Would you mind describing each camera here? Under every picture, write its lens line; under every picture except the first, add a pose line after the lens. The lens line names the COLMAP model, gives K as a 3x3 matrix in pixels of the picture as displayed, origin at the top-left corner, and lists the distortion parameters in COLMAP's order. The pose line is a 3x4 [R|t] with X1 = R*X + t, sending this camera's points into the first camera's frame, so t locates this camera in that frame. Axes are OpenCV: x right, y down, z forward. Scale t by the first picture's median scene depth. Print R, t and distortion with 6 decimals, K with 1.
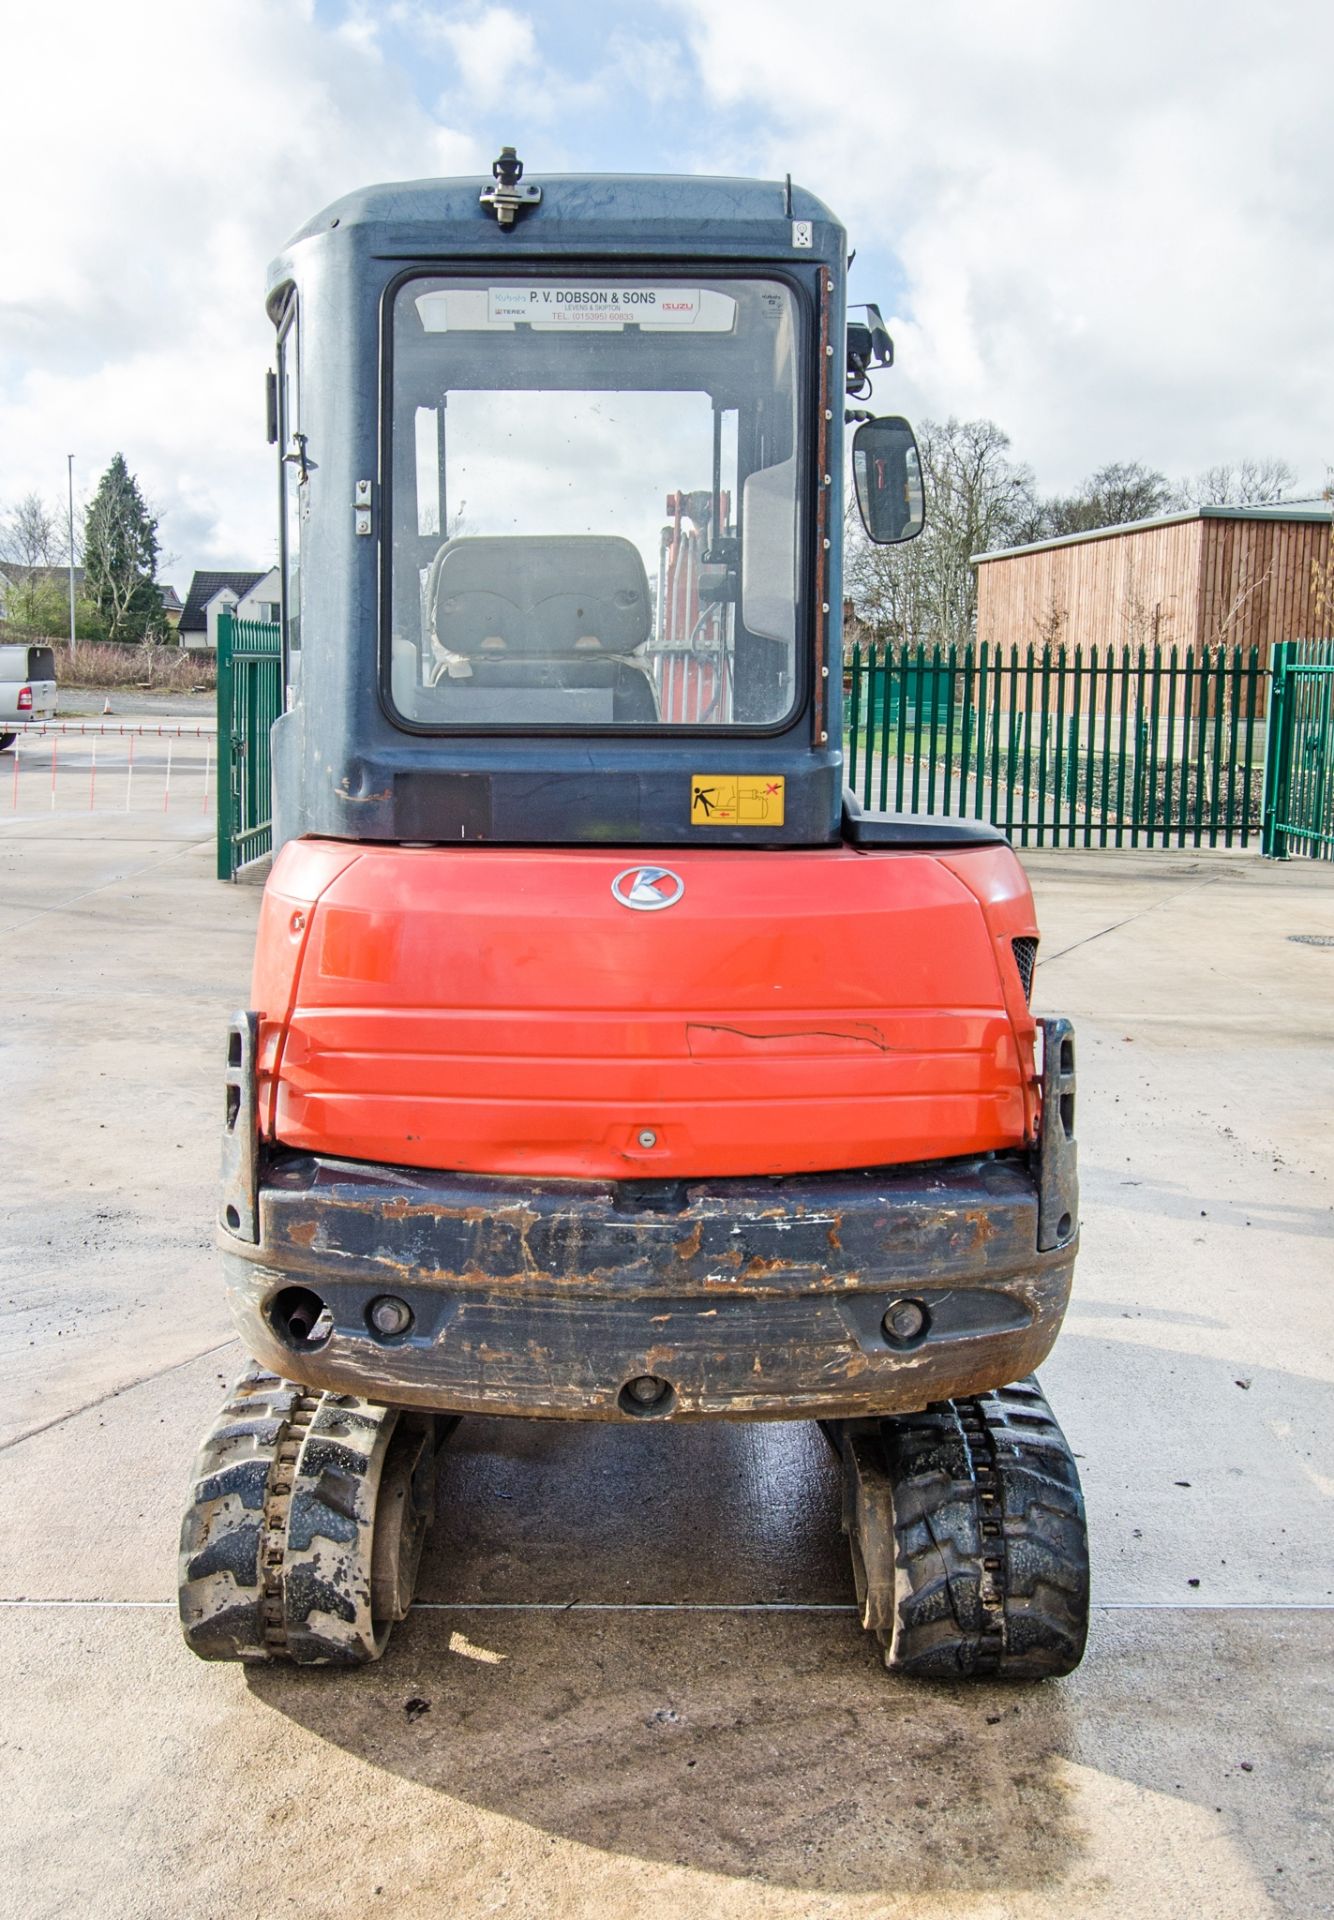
lens RADIAL K [[1833.4, 0, 640.4], [0, 1833.4, 941.6], [0, 0, 1]] dist [-0.001470, 0.000000]
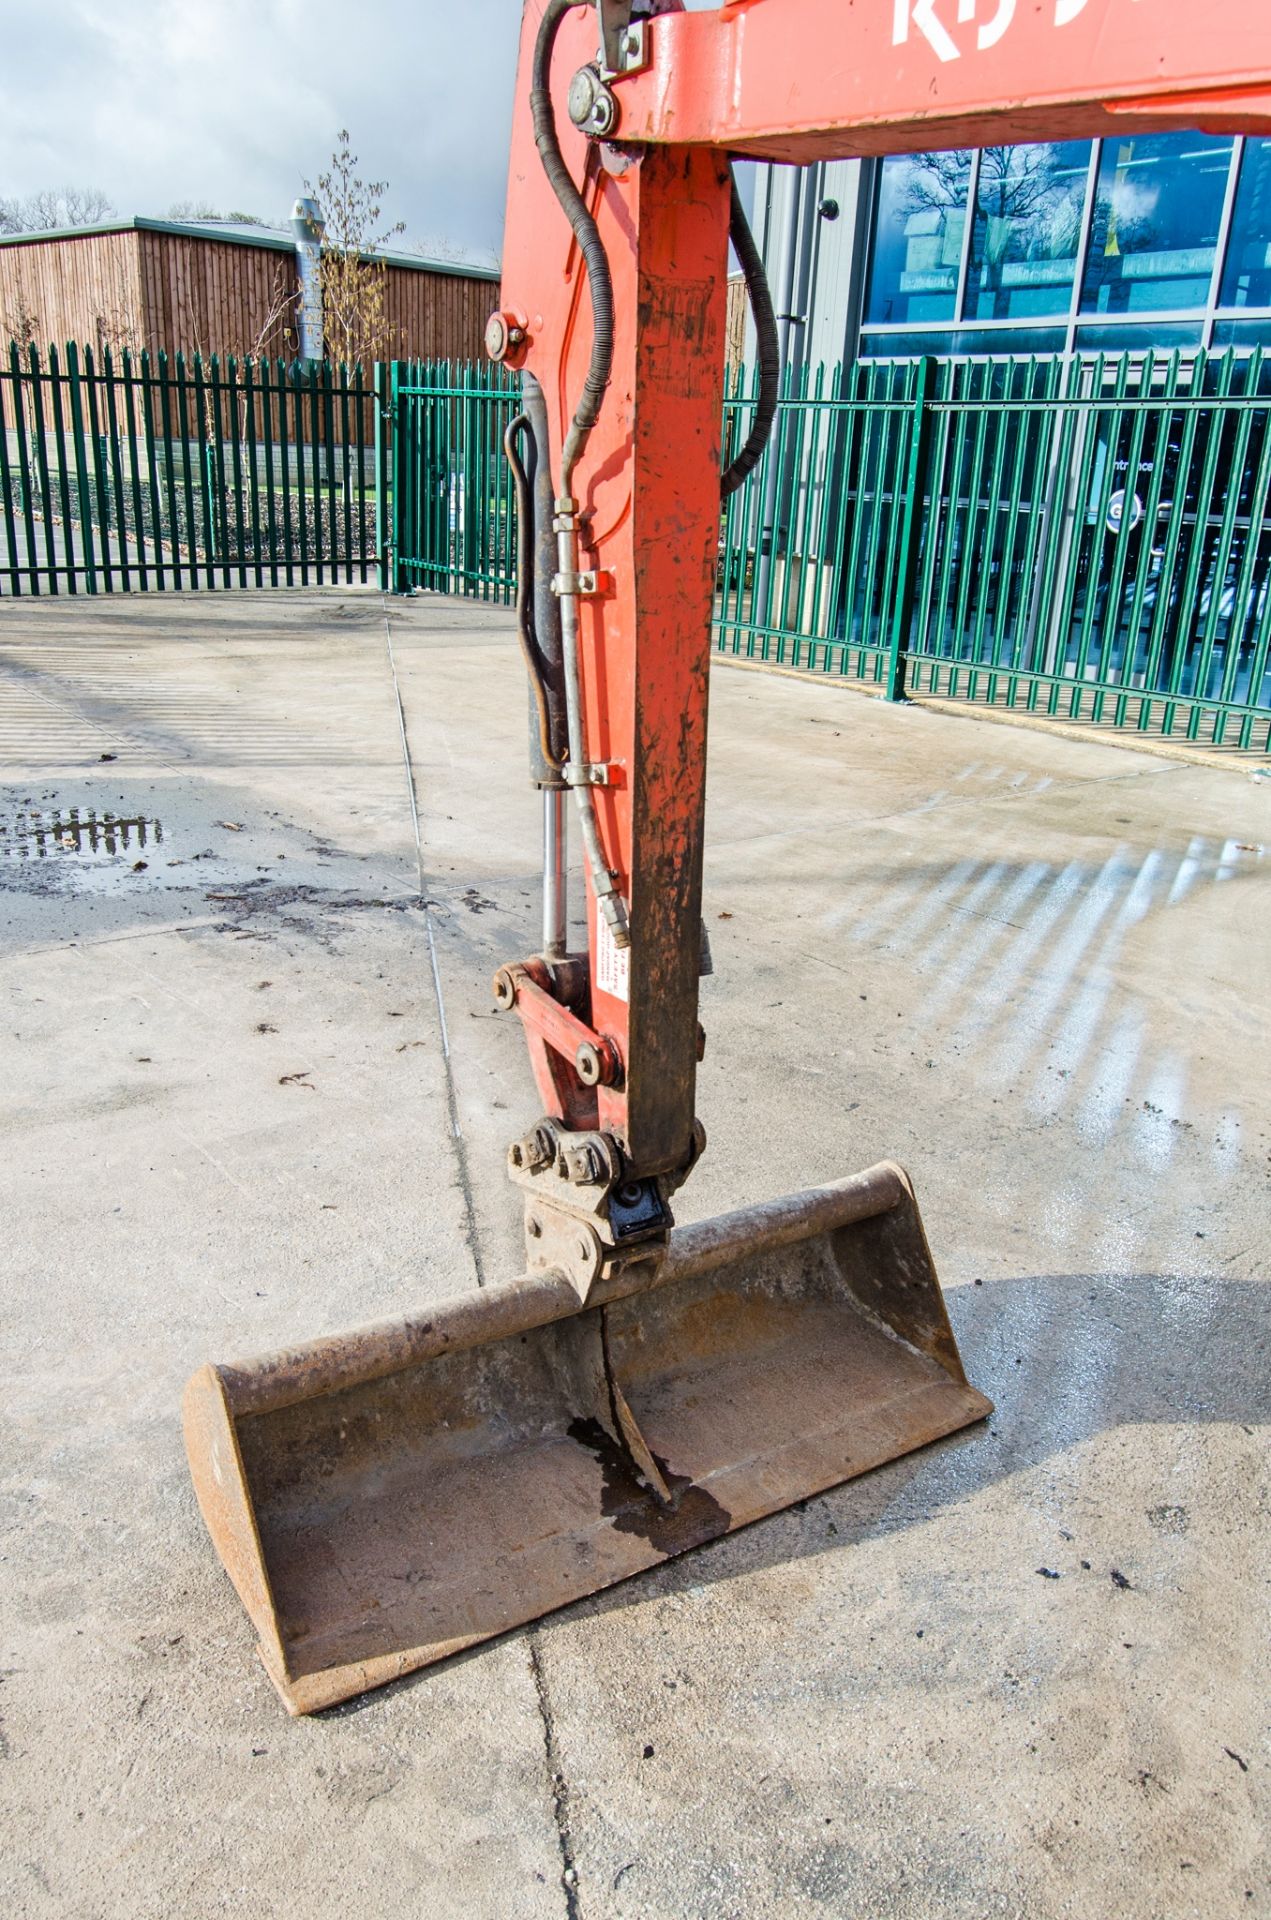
lens RADIAL K [[1471.0, 0, 623.6], [0, 1471.0, 984.2], [0, 0, 1]] dist [-0.019160, 0.022518]
pose [[0.794326, -0.190872, 0.576727, -0.051791], [0.050028, 0.966686, 0.251029, -0.032212], [-0.605428, -0.170546, 0.777413, 0.253705]]
